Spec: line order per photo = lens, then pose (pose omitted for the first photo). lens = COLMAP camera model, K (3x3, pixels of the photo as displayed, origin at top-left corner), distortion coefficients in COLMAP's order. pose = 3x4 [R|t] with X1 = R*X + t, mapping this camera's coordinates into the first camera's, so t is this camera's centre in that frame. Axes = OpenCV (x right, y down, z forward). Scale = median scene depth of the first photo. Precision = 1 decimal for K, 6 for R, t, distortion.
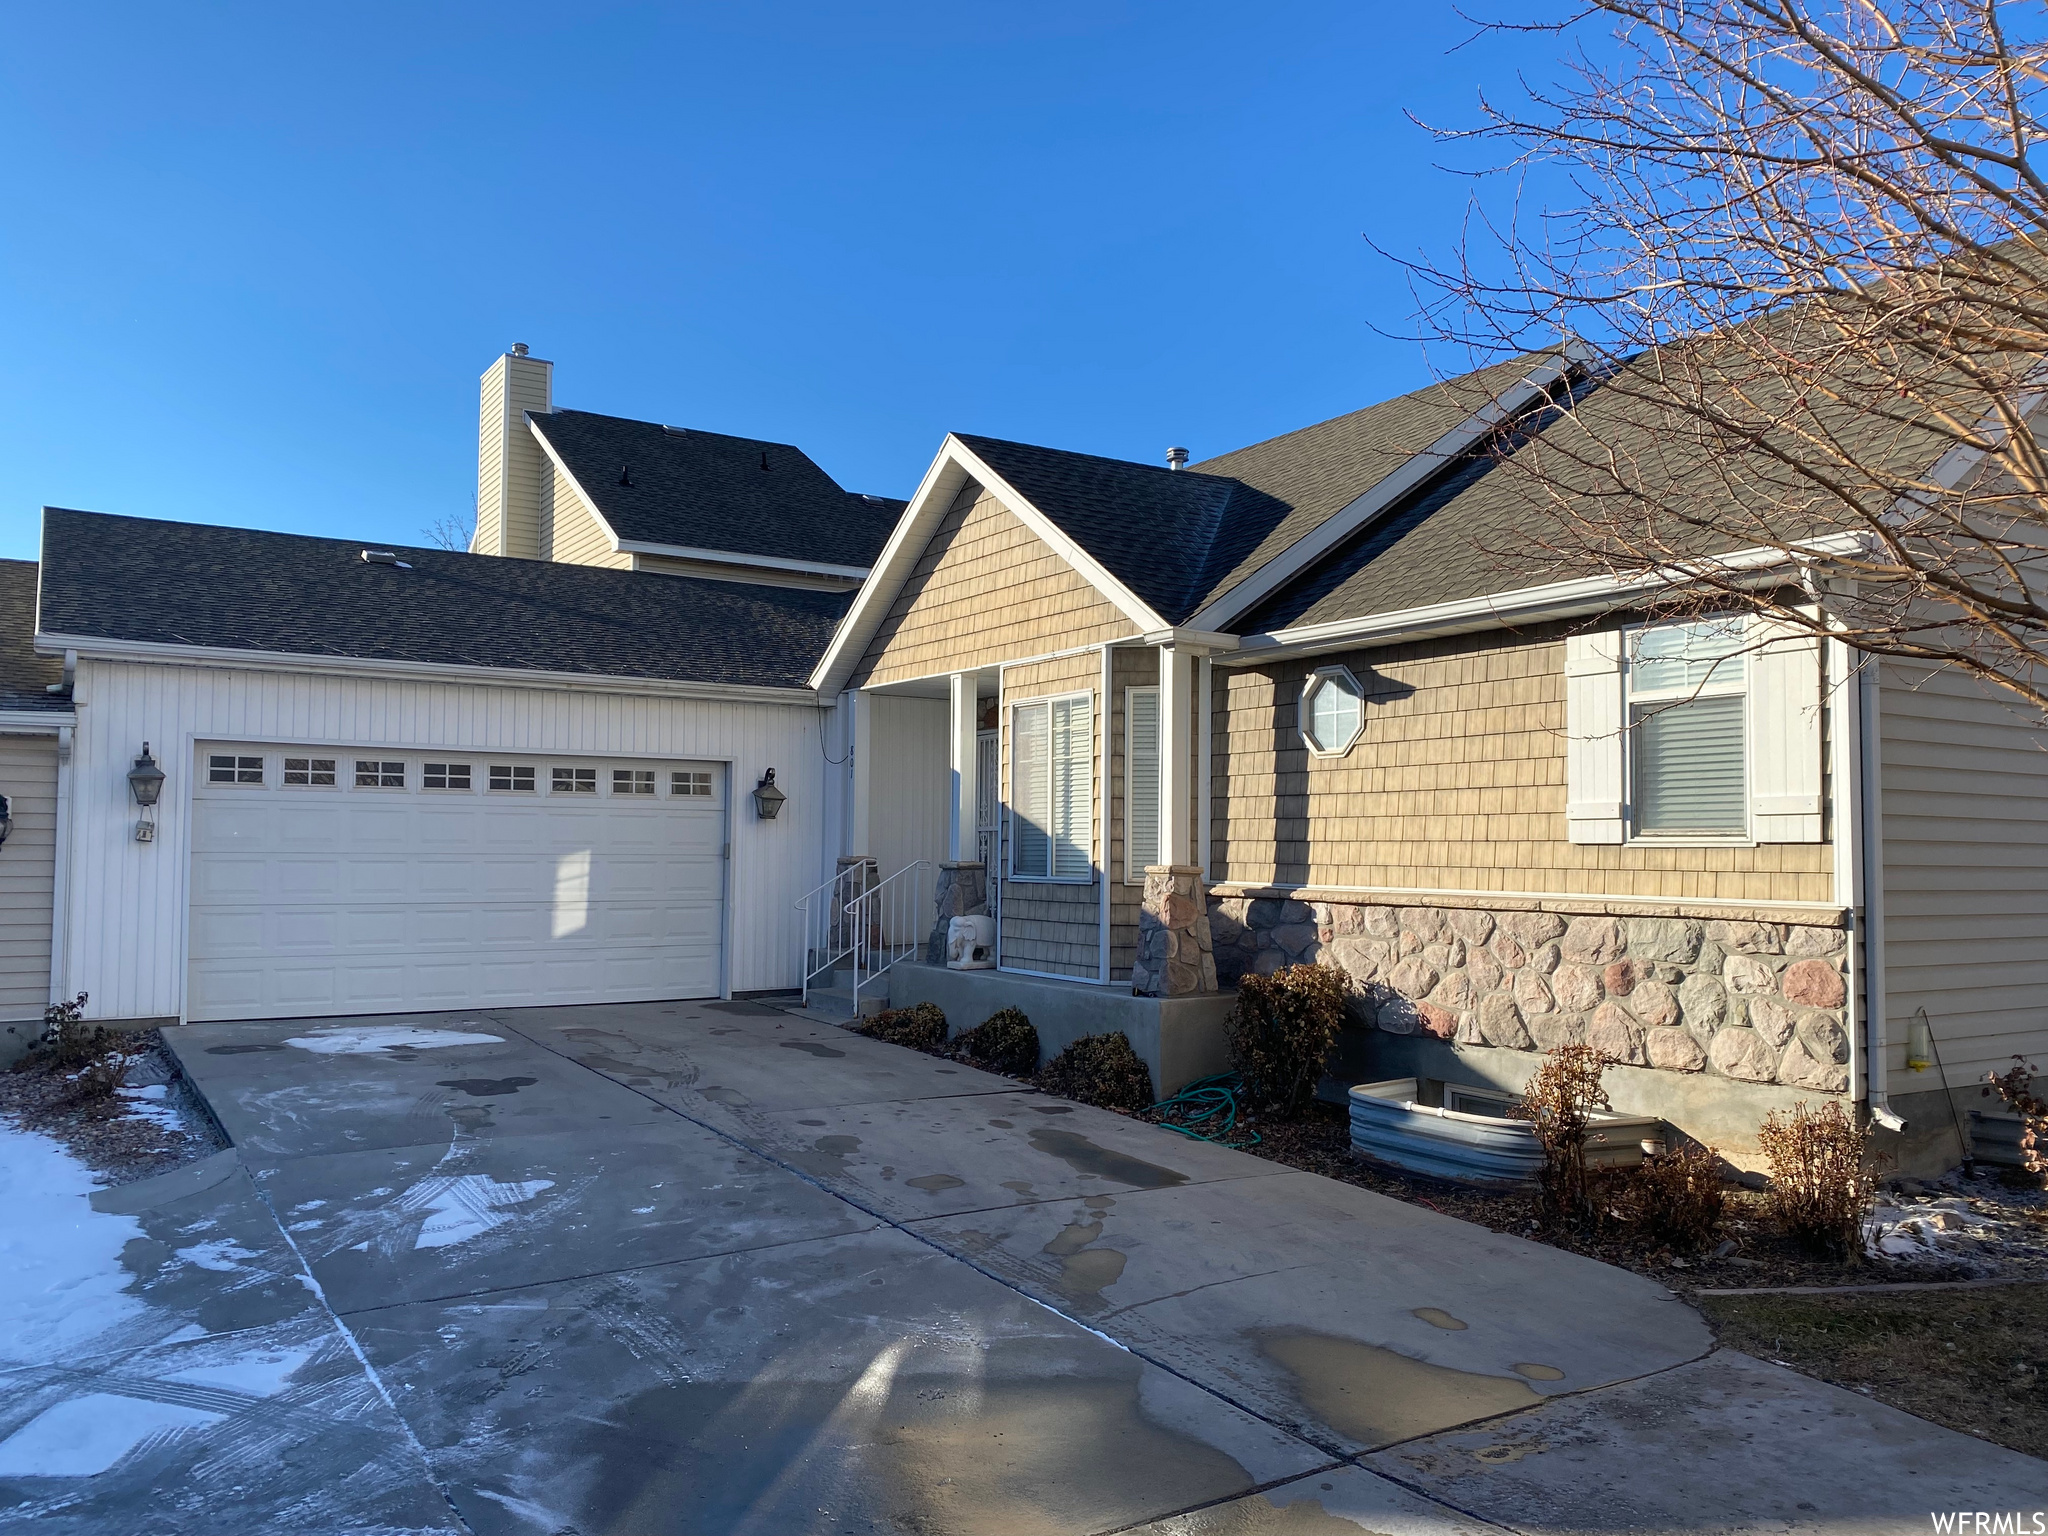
lens RADIAL K [[1565.8, 0, 1030.8], [0, 1565.8, 768.7], [0, 0, 1]] dist [-0.001641, 0.012939]
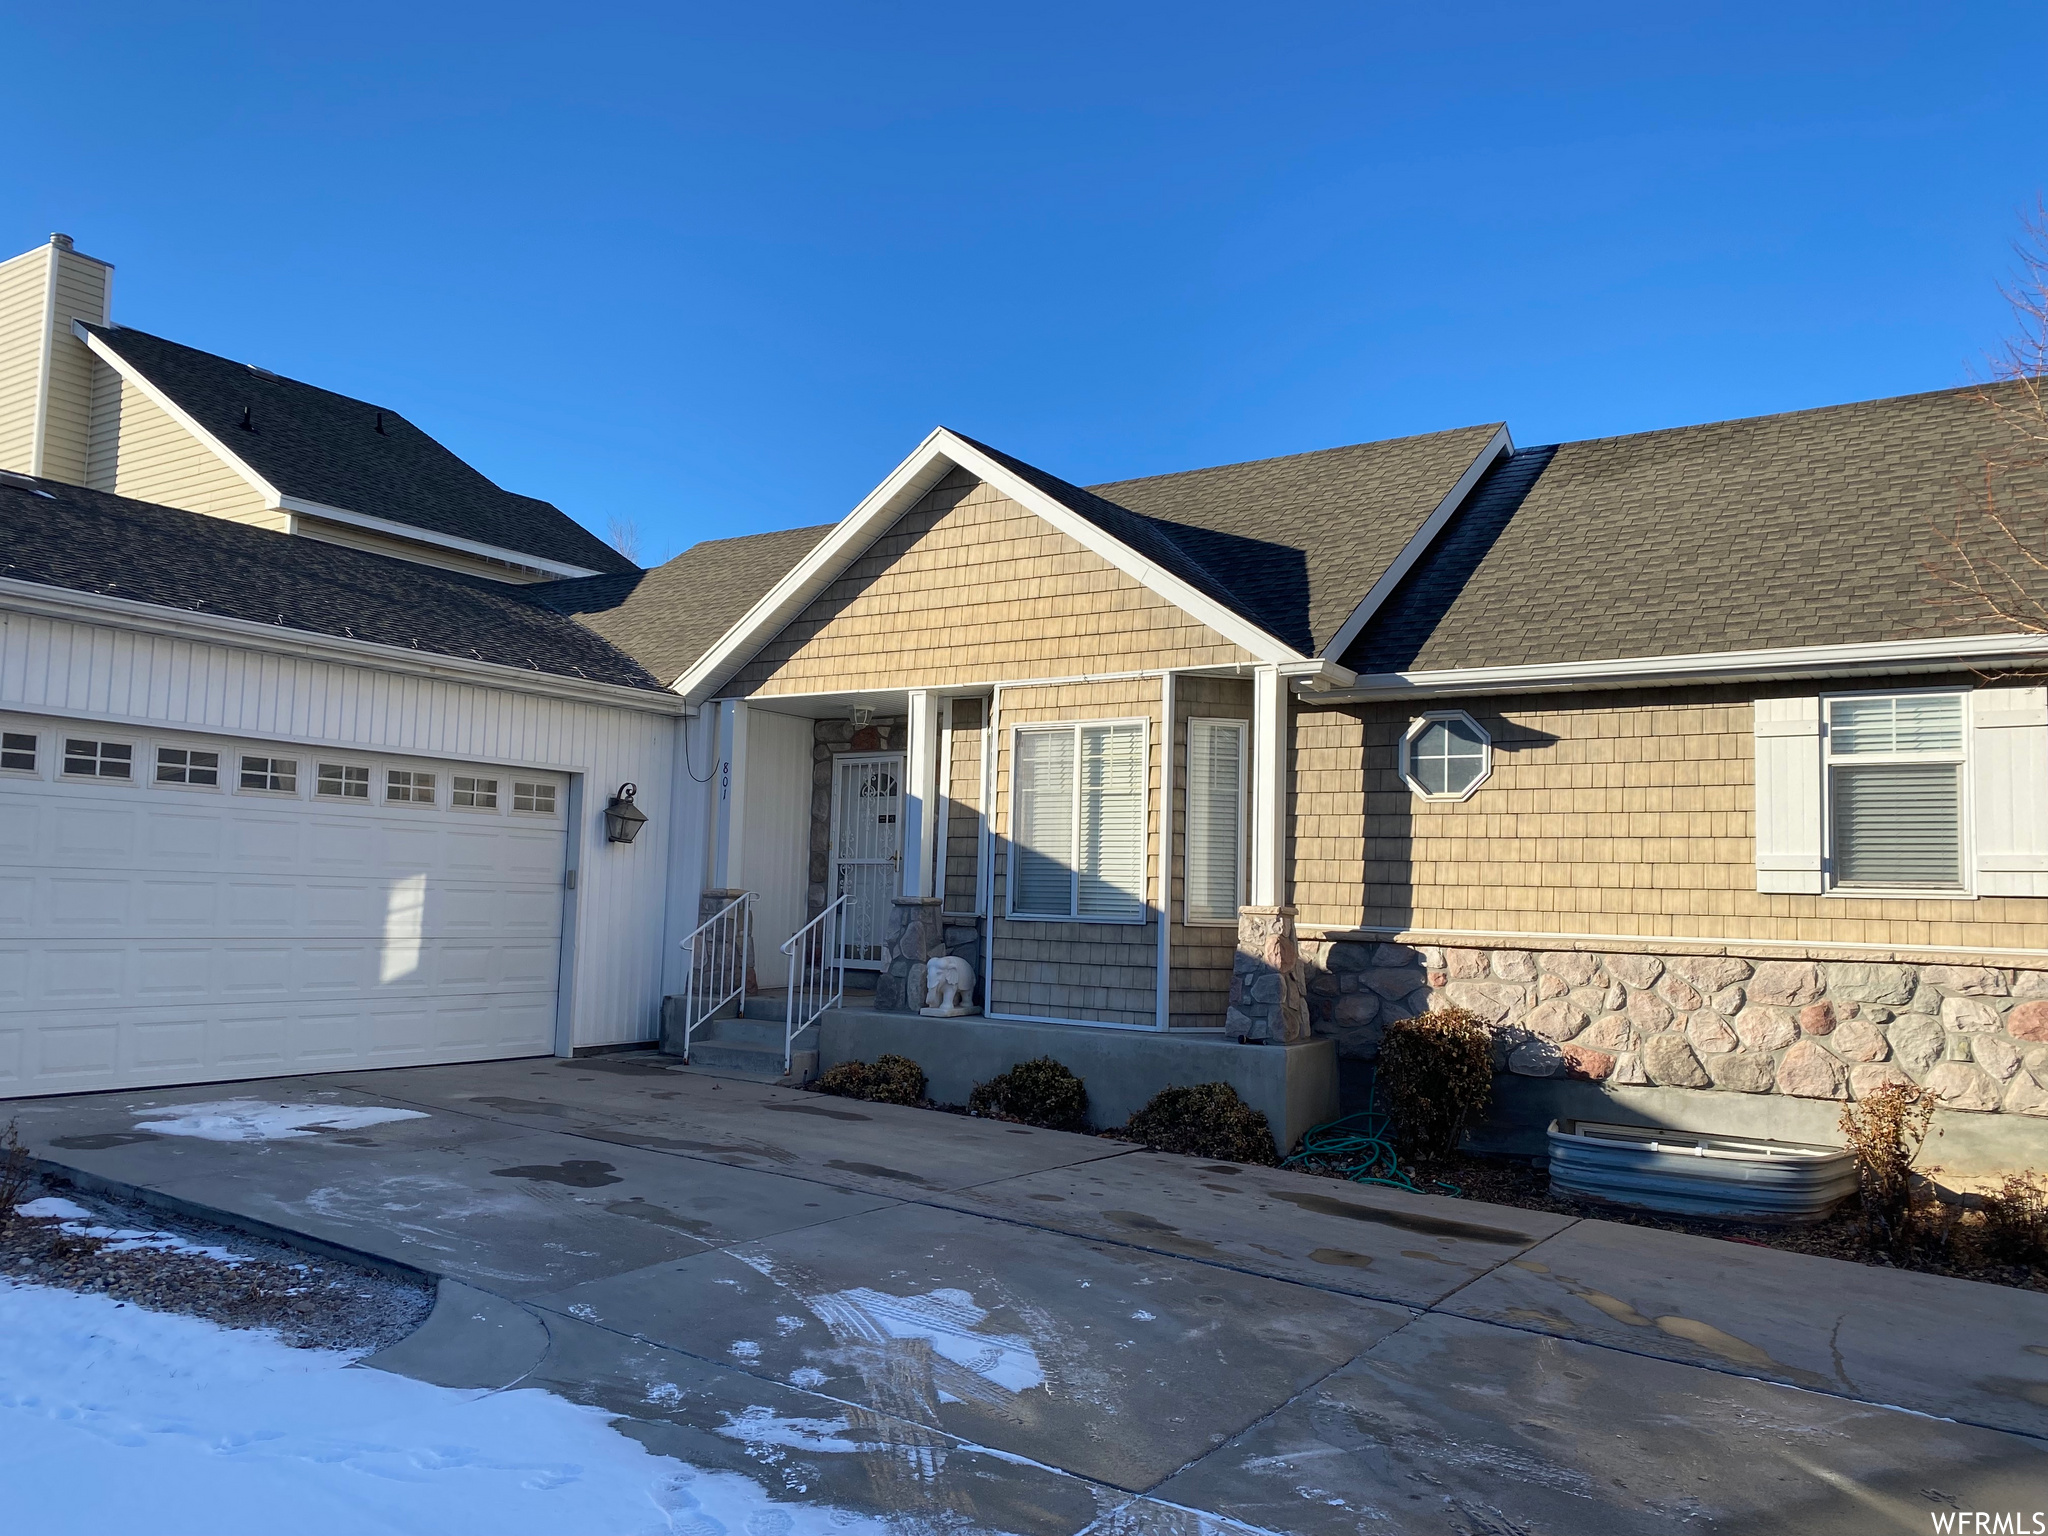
lens RADIAL K [[1565.8, 0, 1023.5], [0, 1565.8, 765.7], [0, 0, 1]] dist [-0.001641, 0.012939]
pose [[0.913263, 0.053225, 0.403879, -0.456395], [-0.041905, 0.998443, -0.036824, 0.017998], [-0.405210, 0.016705, 0.914071, 0.187699]]
